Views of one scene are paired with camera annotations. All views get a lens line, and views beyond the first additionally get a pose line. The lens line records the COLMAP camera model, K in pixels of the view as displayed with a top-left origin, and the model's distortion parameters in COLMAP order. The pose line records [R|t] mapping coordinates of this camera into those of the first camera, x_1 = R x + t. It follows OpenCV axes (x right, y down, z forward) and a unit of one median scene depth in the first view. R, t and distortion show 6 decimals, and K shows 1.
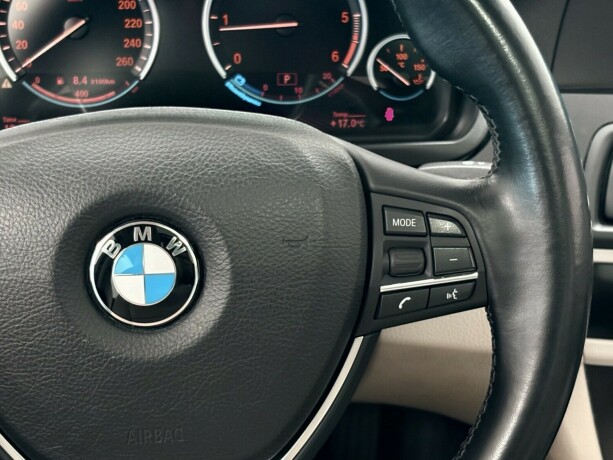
lens RADIAL K [[1221.7, 0, 306.6], [0, 1221.7, 231.8], [0, 0, 1]] dist [0.138019, 0.000000]
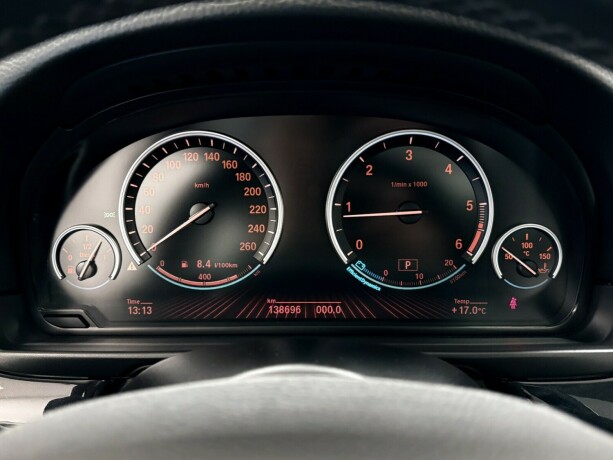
lens RADIAL K [[578.3, 0, 309.2], [0, 578.3, 230.1], [0, 0, 1]] dist [0.112729, 0.000000]
pose [[0.999244, 0.014687, -0.035998, -0.081530], [-0.018530, 0.993884, -0.108863, -0.101971], [0.034179, 0.109448, 0.993405, 0.532378]]
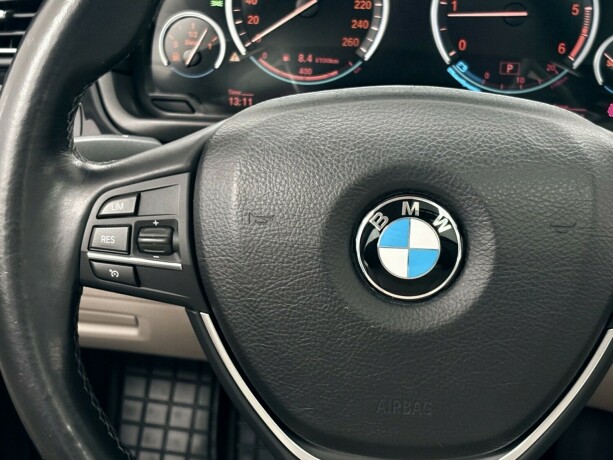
lens RADIAL K [[1221.7, 0, 310.1], [0, 1221.7, 228.3], [0, 0, 1]] dist [0.138019, 0.000000]
pose [[0.992435, 0.076511, -0.096017, -0.072857], [-0.076167, 0.997069, 0.007251, 0.010492], [0.096291, 0.000117, 0.995353, -0.013637]]
